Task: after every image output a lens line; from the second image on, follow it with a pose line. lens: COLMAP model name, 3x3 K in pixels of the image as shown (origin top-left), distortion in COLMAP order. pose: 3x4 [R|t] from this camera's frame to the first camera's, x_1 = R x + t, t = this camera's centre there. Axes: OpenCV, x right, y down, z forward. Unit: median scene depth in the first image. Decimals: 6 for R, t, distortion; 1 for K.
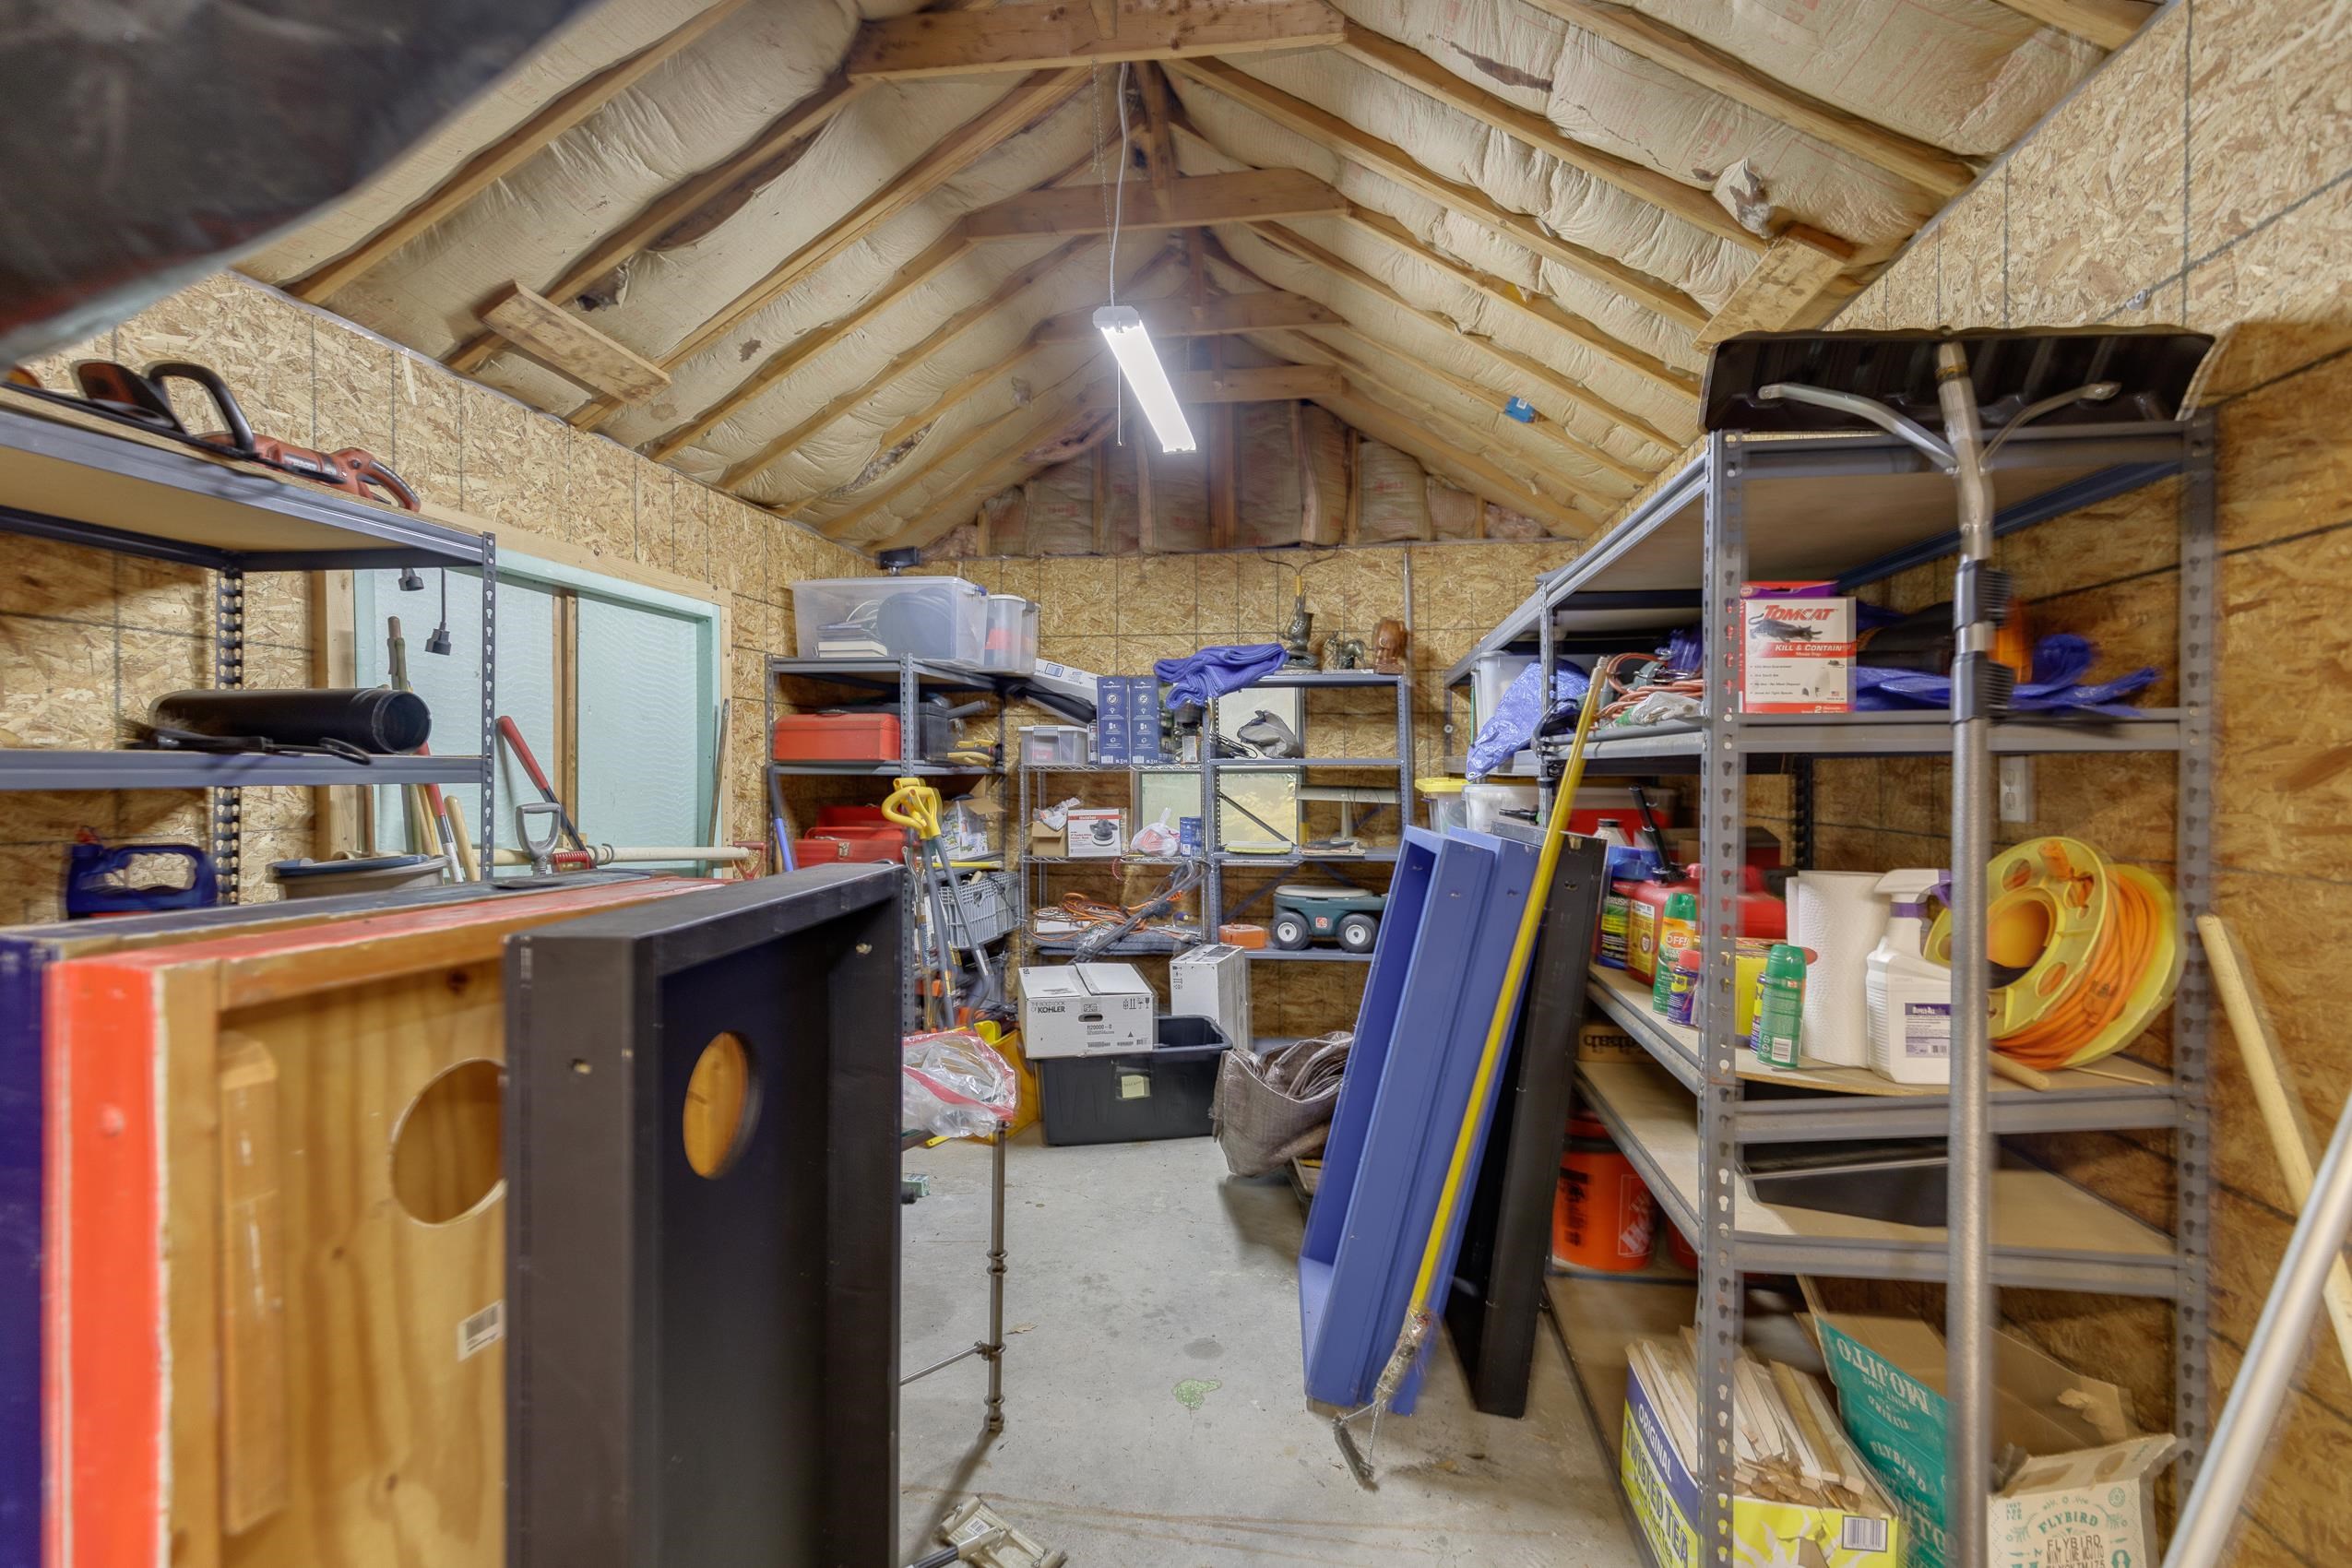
lens RADIAL K [[1077.1, 0, 1183.5], [0, 1077.1, 780.3], [0, 0, 1]] dist [0.002884, 0.000678]
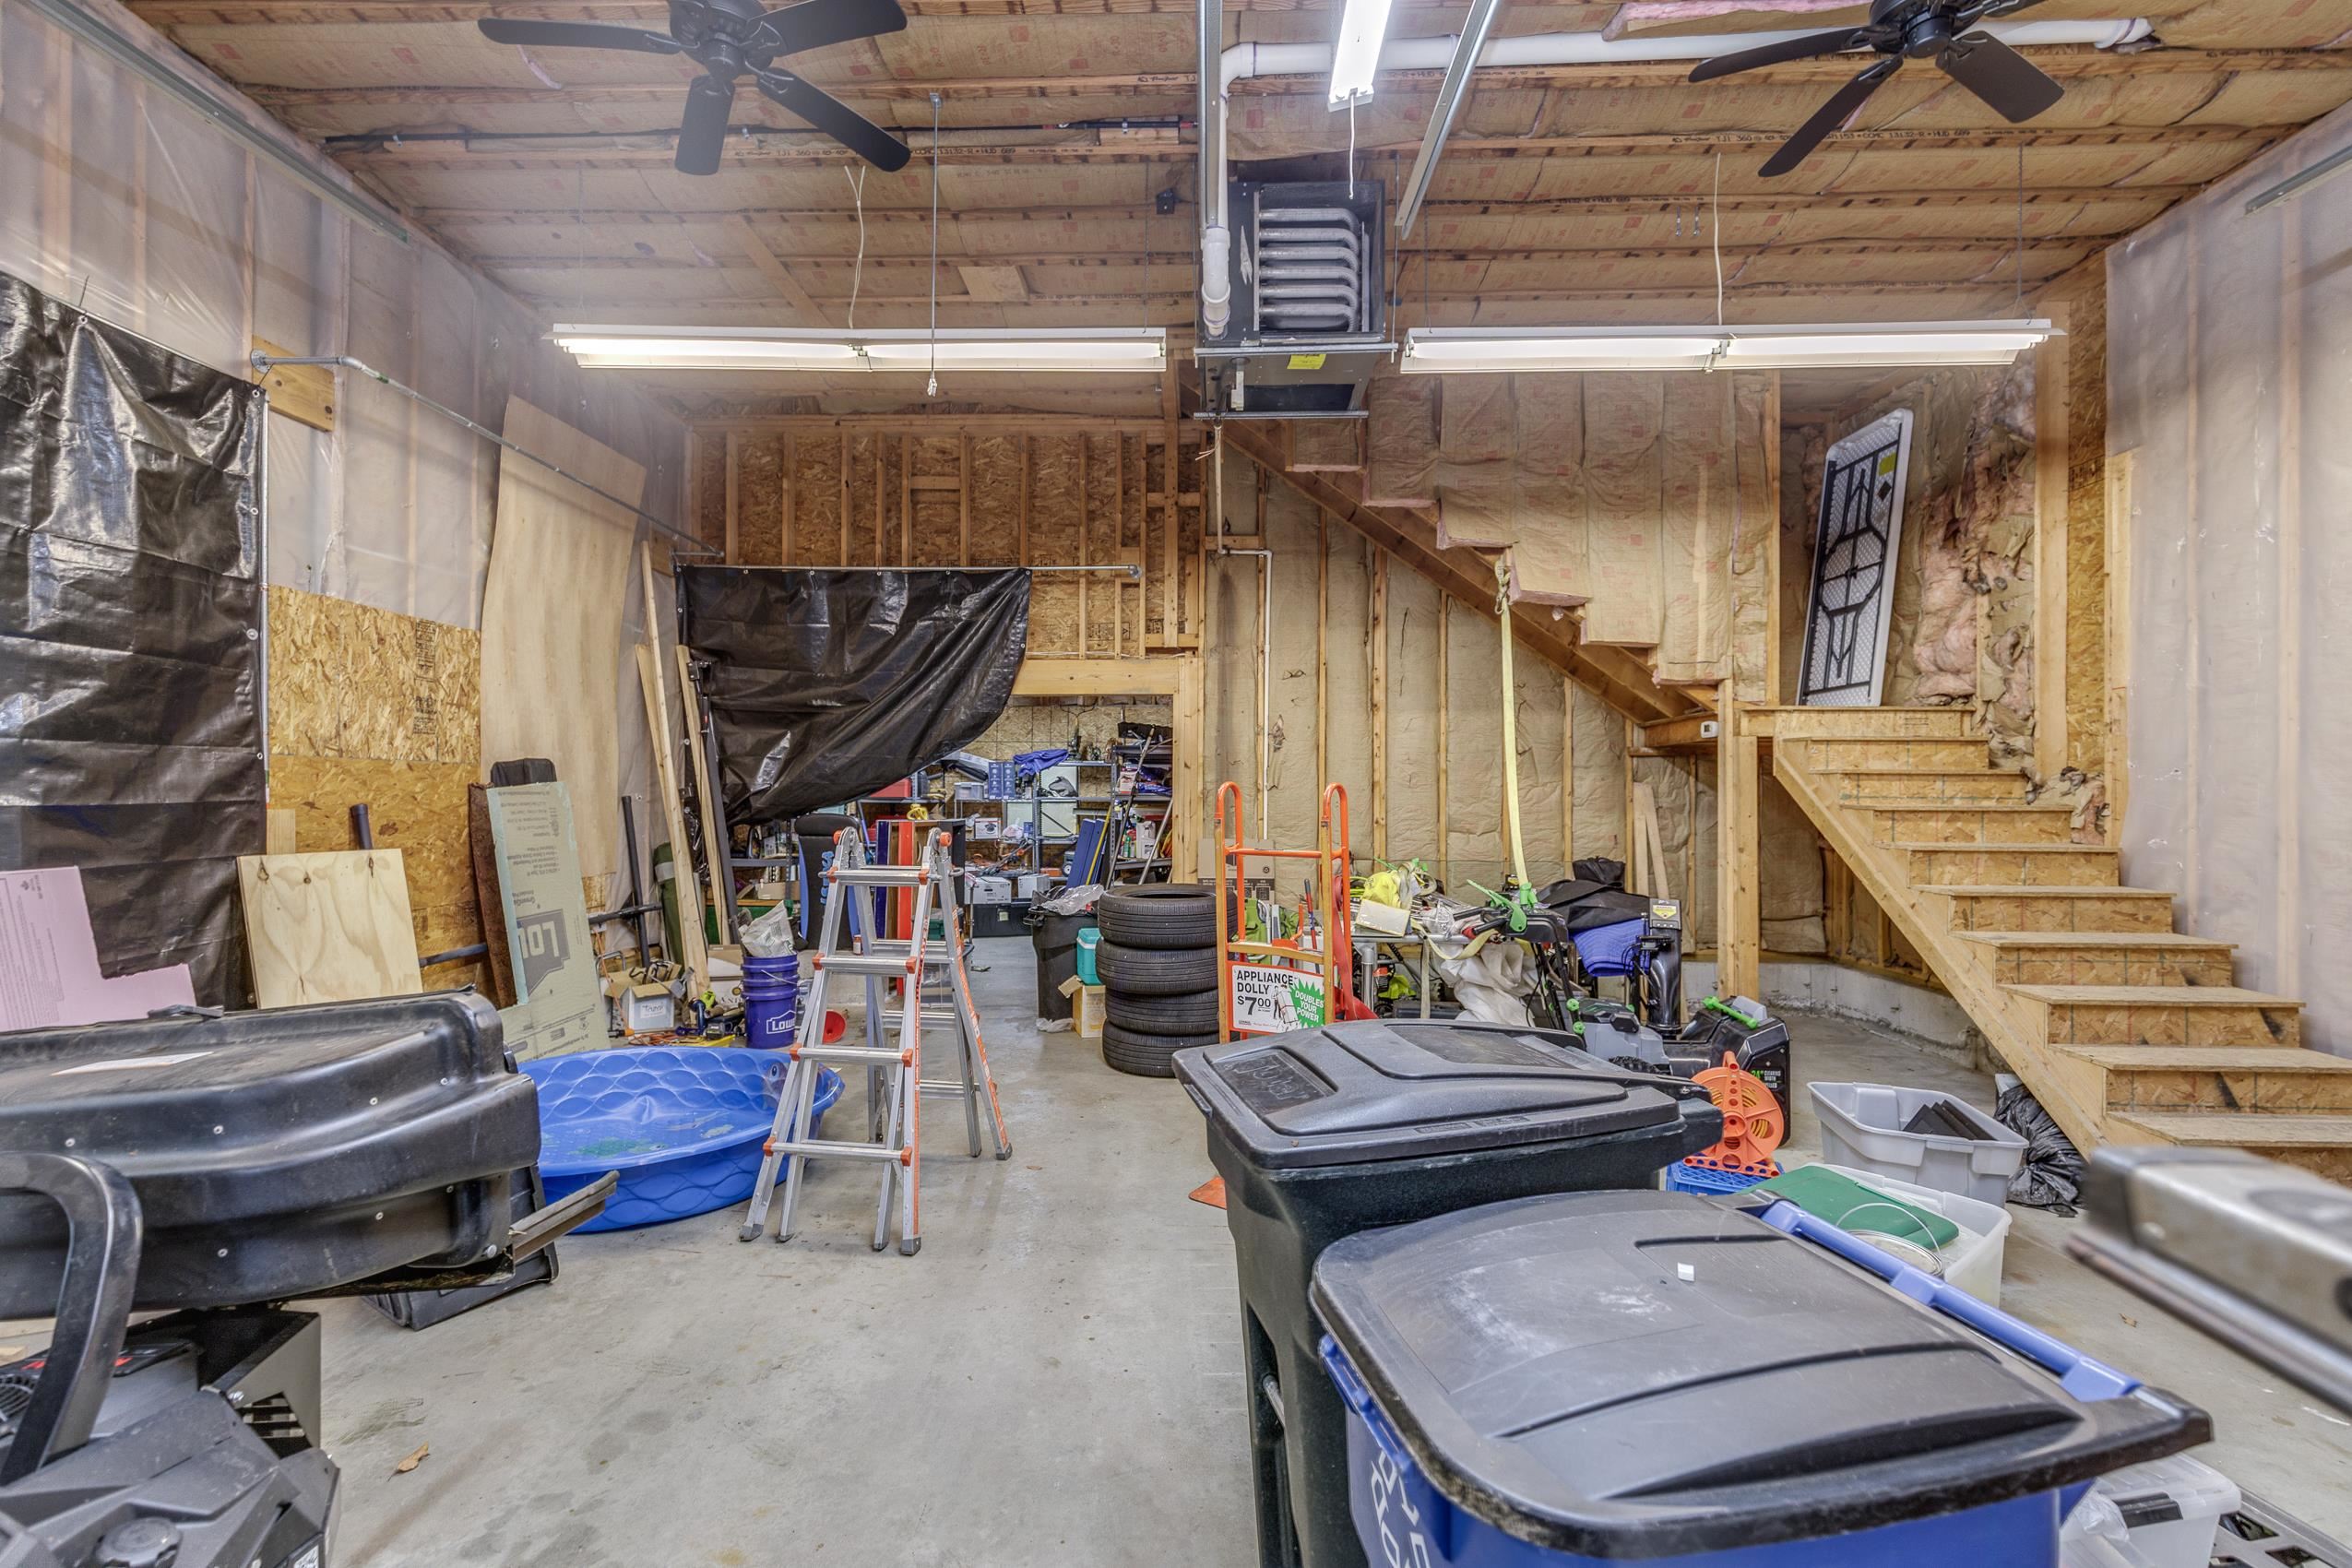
lens RADIAL K [[1077.1, 0, 1165.0], [0, 1077.1, 786.6], [0, 0, 1]] dist [0.002884, 0.000678]
pose [[0.993877, 0.009986, 0.110044, 0.043710], [-0.008638, 0.999882, -0.012726, -0.014935], [-0.110158, 0.011697, 0.993845, -1.368289]]
